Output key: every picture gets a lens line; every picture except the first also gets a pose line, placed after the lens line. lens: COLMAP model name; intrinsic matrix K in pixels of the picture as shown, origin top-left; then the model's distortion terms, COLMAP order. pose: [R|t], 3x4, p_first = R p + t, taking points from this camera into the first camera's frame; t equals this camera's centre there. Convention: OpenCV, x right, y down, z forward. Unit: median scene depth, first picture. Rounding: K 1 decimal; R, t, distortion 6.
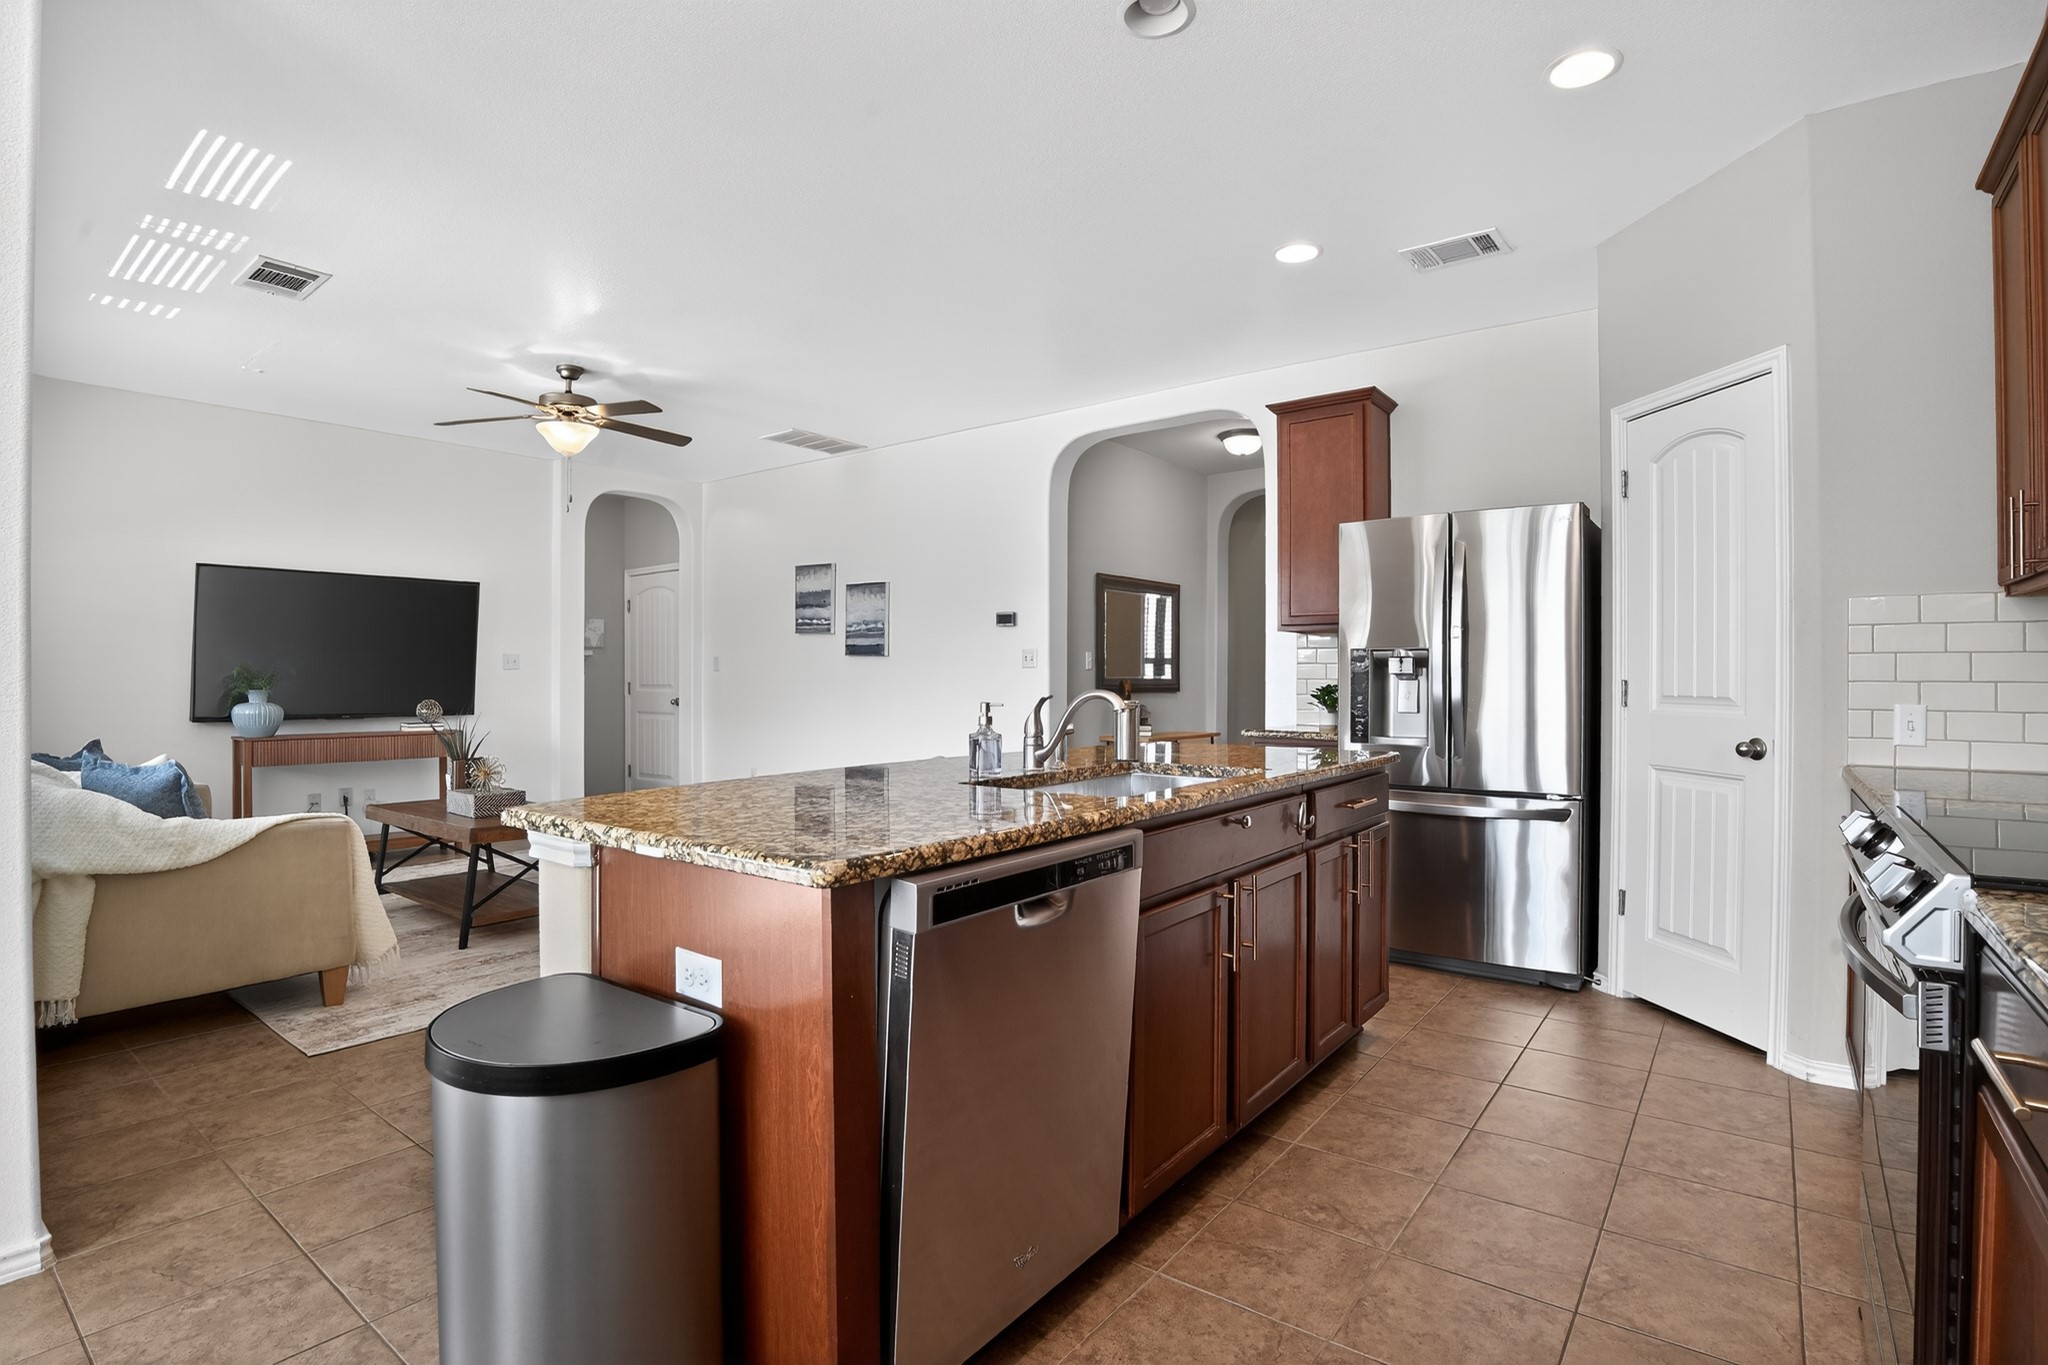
lens RADIAL K [[998.5, 0, 995.8], [0, 998.5, 684.0], [0, 0, 1]] dist [-0.054401, 0.000165]
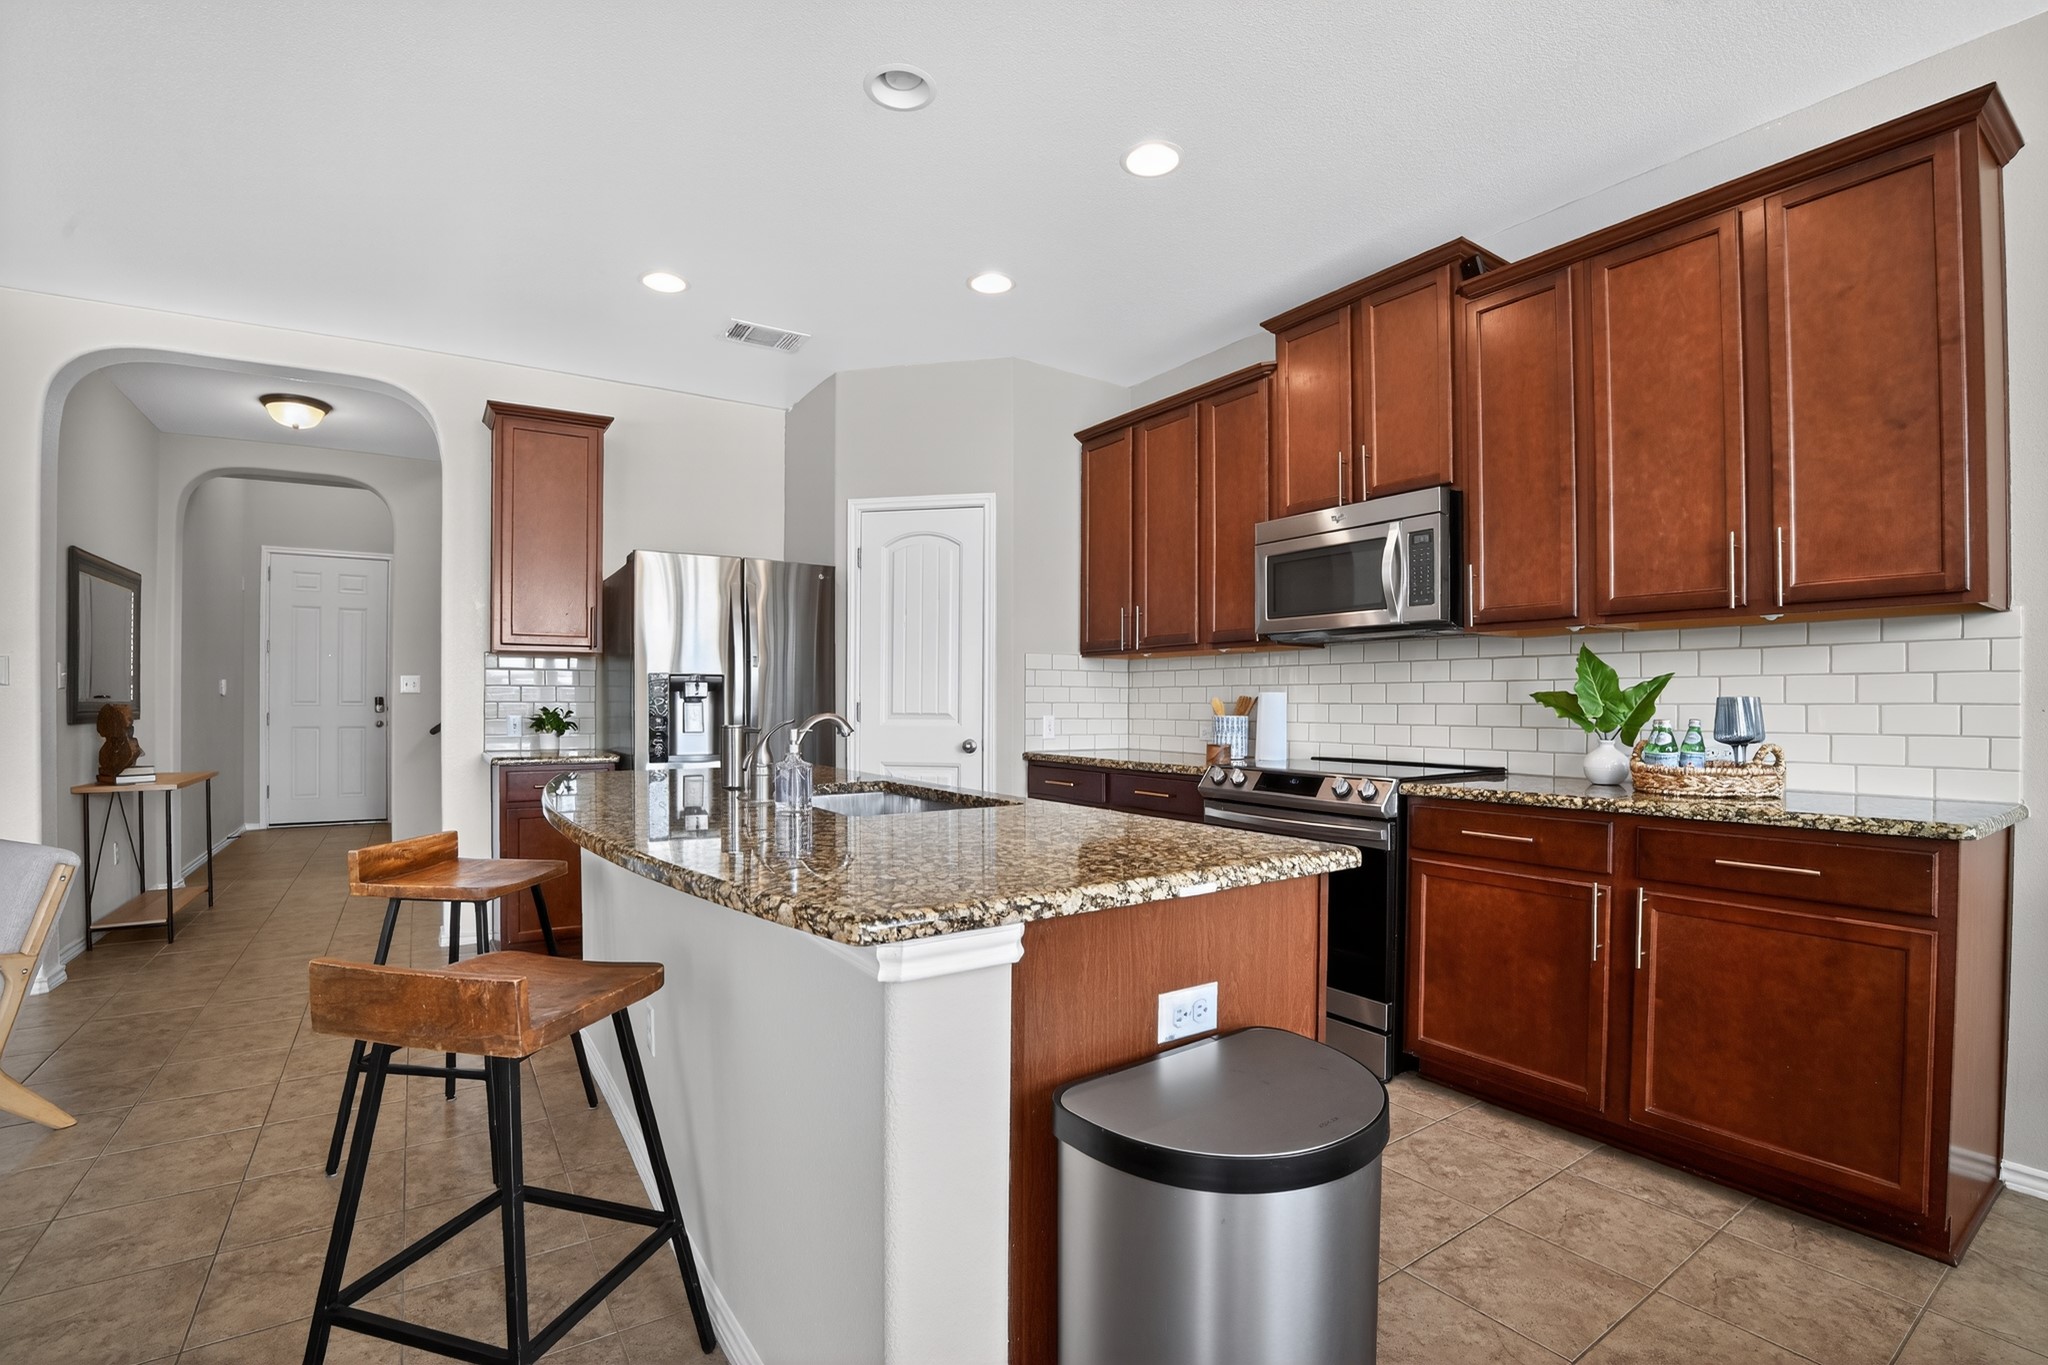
lens RADIAL K [[938.6, 0, 1033.3], [0, 938.6, 699.1], [0, 0, 1]] dist [-0.052247, 0.000712]
pose [[0.301469, -0.000352, 0.953476, -0.449792], [0.006405, 0.999978, -0.001656, -0.004170], [-0.953455, 0.006606, 0.301464, 0.318848]]
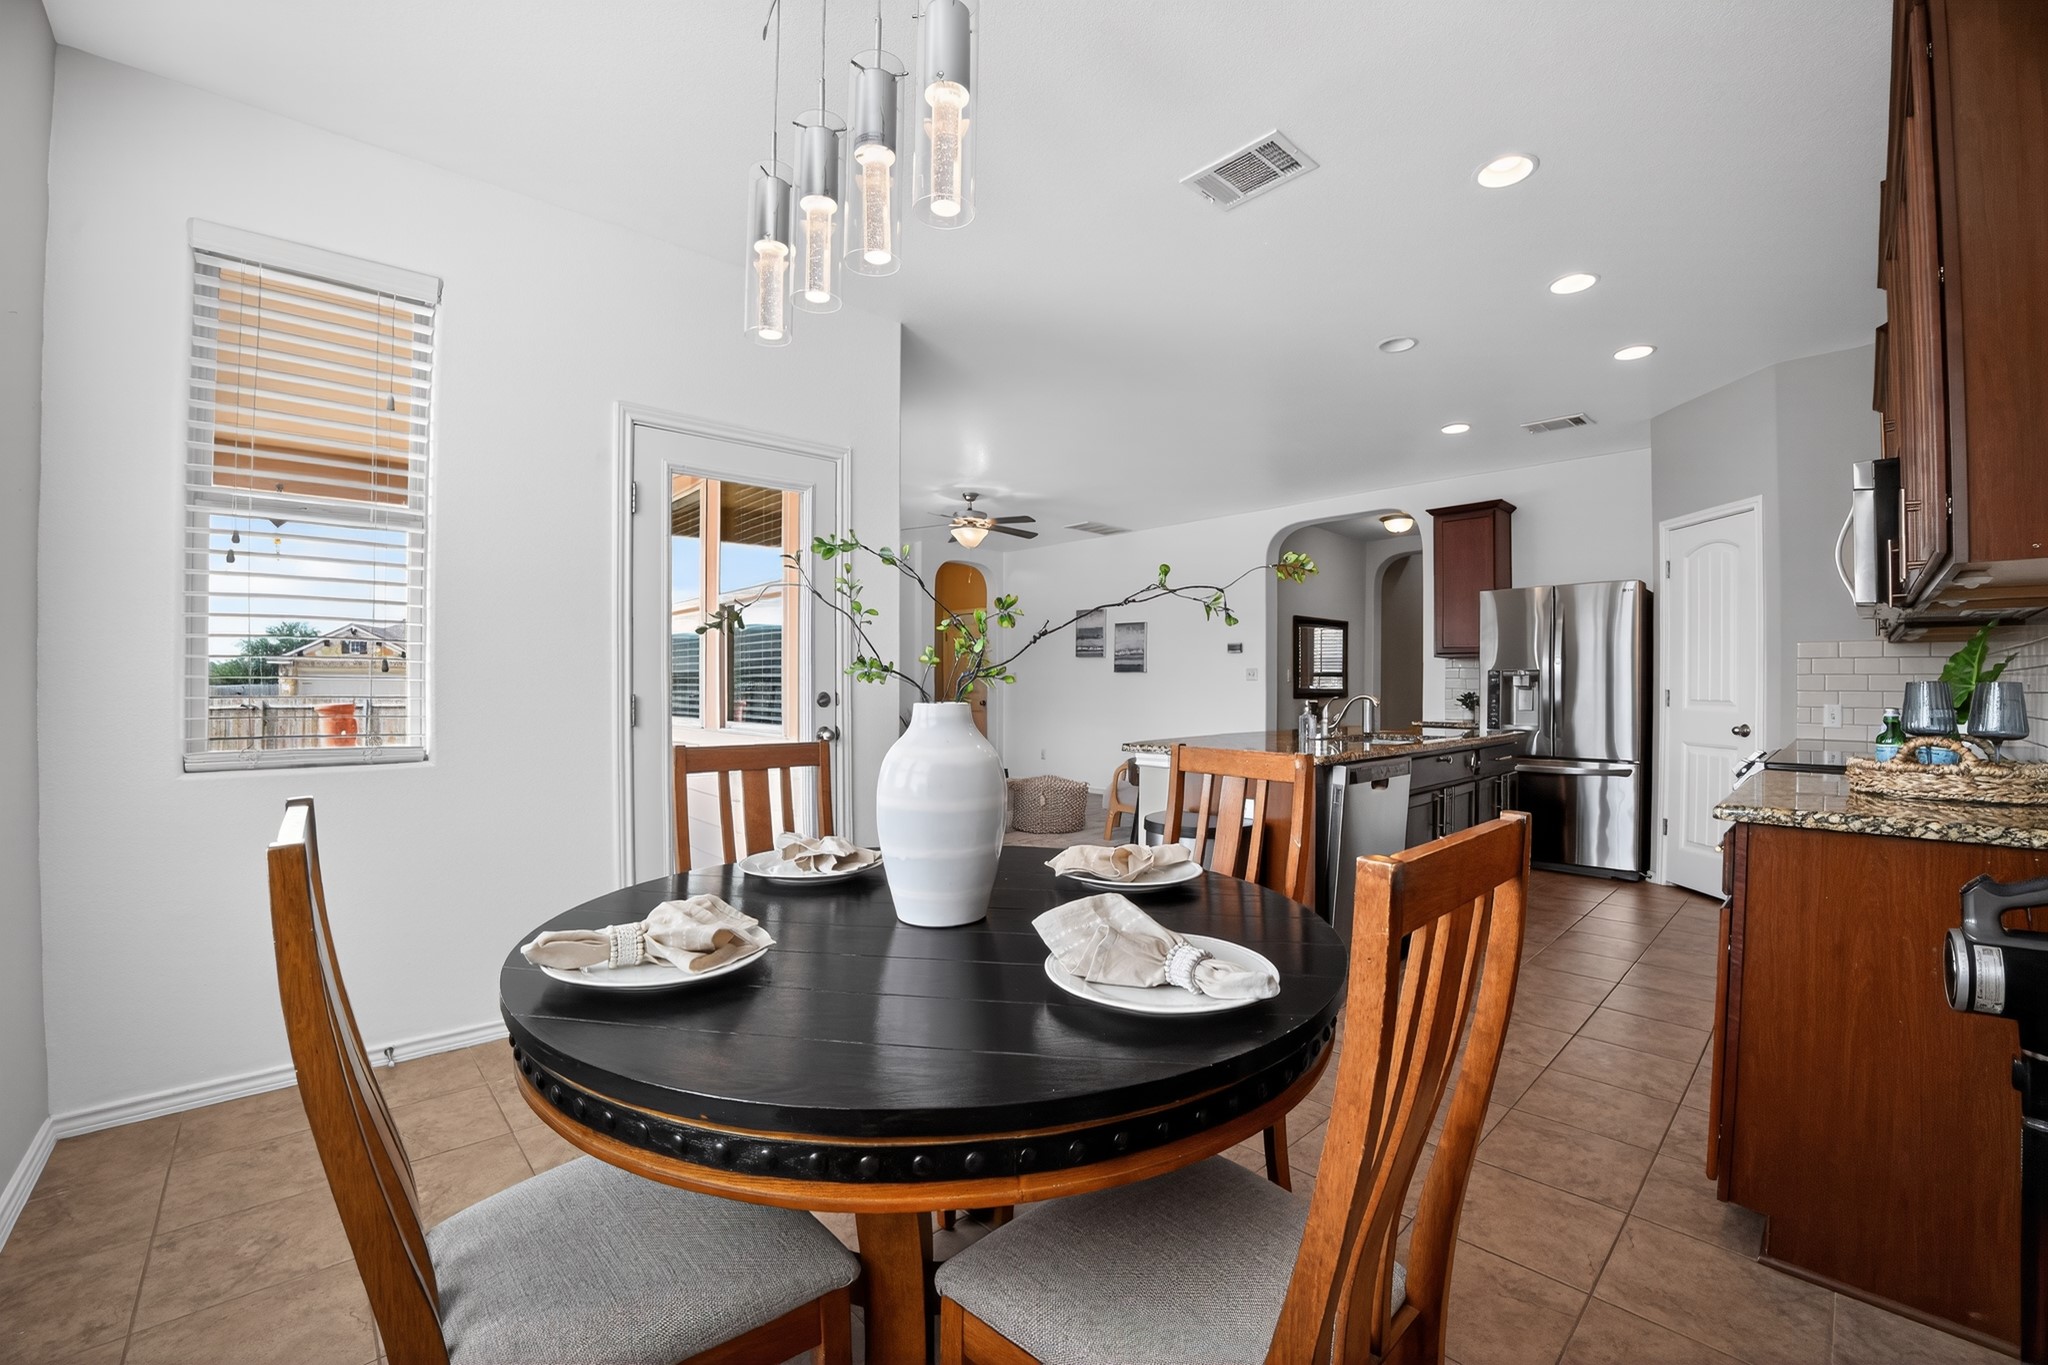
lens RADIAL K [[841.3, 0, 1024.0], [0, 841.3, 690.4], [0, 0, 1]] dist [-0.049800, 0.000051]
pose [[0.990840, 0.001083, -0.135040, -0.201073], [-0.001224, 0.999999, -0.000961, -0.000459], [0.135039, 0.001117, 0.990840, -0.420918]]
